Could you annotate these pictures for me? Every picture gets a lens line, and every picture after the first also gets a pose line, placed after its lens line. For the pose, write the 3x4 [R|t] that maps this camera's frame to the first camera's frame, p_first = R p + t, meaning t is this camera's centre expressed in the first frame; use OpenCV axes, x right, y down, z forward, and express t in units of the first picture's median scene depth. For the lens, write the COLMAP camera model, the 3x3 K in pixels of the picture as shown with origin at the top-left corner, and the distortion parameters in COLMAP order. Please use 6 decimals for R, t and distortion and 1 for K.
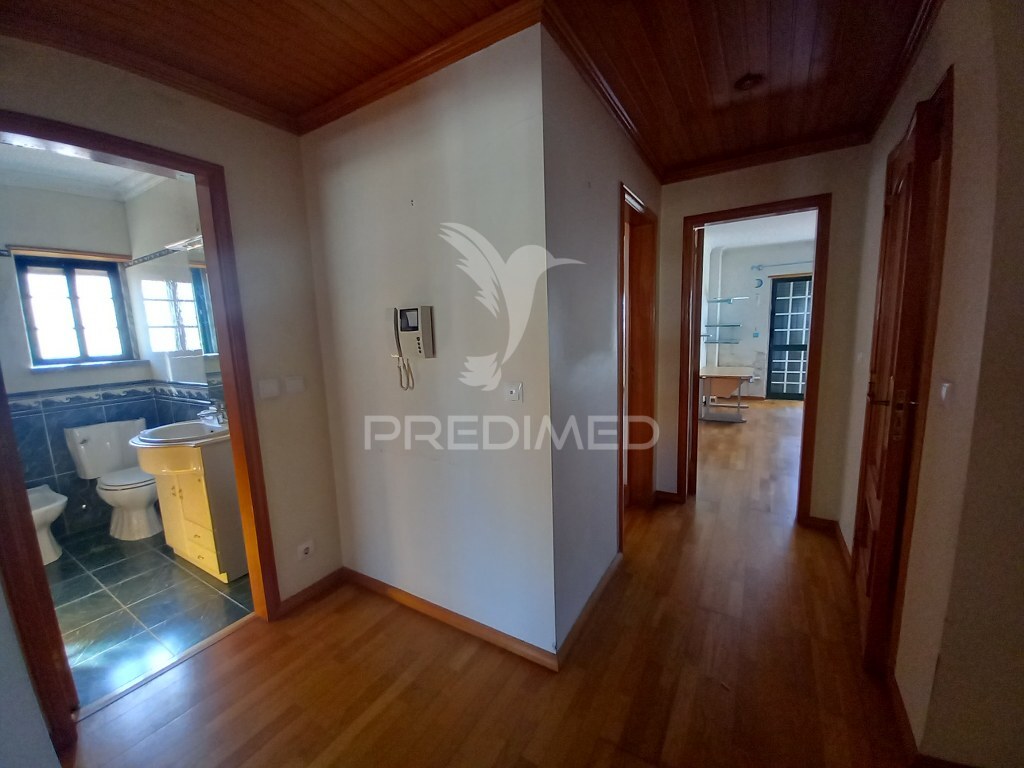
lens RADIAL K [[412.1, 0, 508.6], [0, 412.1, 388.5], [0, 0, 1]] dist [-0.004946, -0.001668]
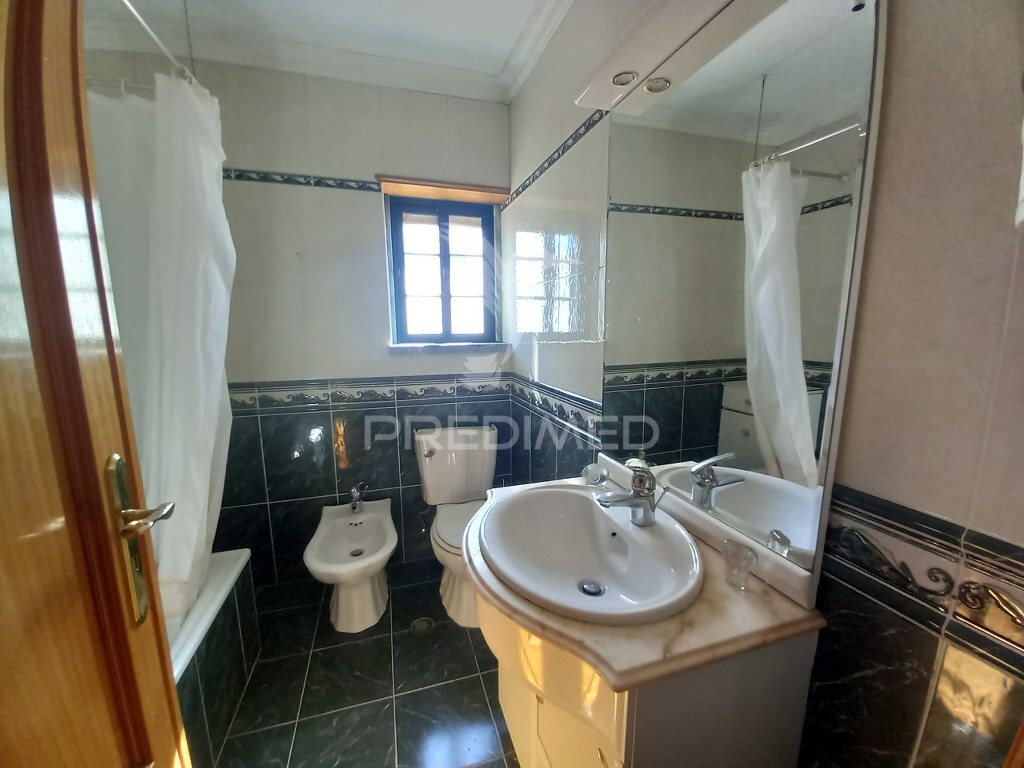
lens RADIAL K [[412.1, 0, 512.0], [0, 412.1, 394.3], [0, 0, 1]] dist [-0.004946, -0.001668]
pose [[0.756708, 0.138219, -0.638975, -0.467136], [-0.116364, 0.990264, 0.076404, -0.042325], [0.643314, 0.016538, 0.765424, 0.521406]]
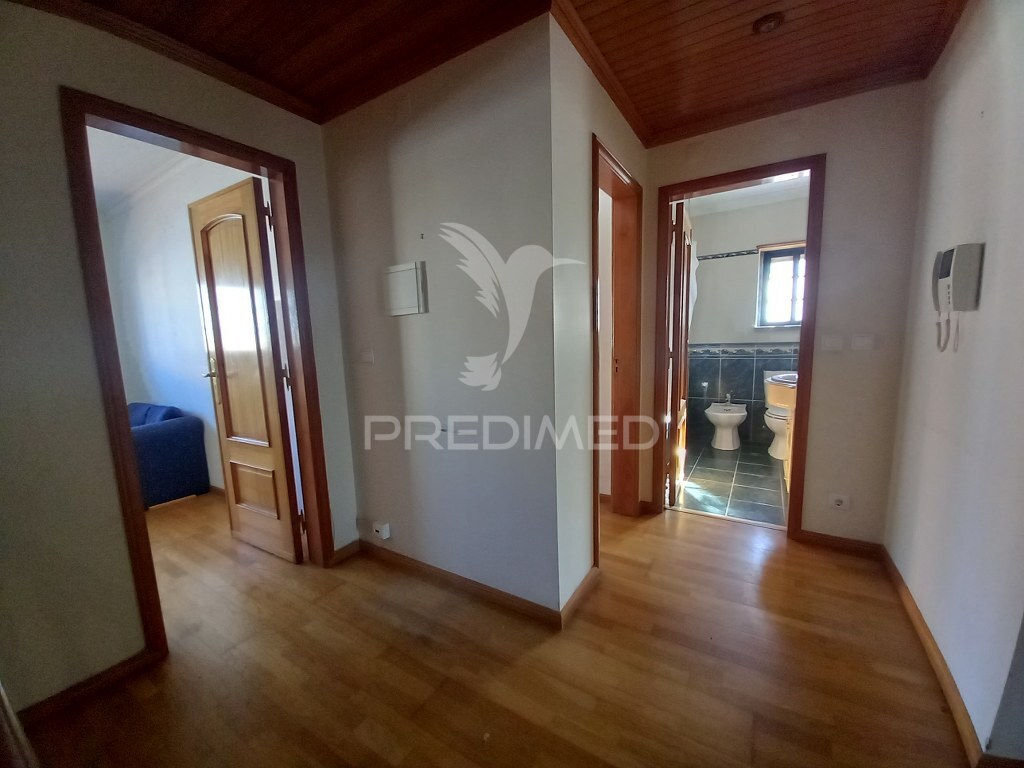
lens RADIAL K [[412.1, 0, 511.4], [0, 412.1, 387.5], [0, 0, 1]] dist [-0.004946, -0.001668]
pose [[0.013541, 0.168333, -0.985637, 0.331211], [-0.122749, 0.978552, 0.165437, 0.026019], [0.992345, 0.118746, 0.033913, 0.069494]]
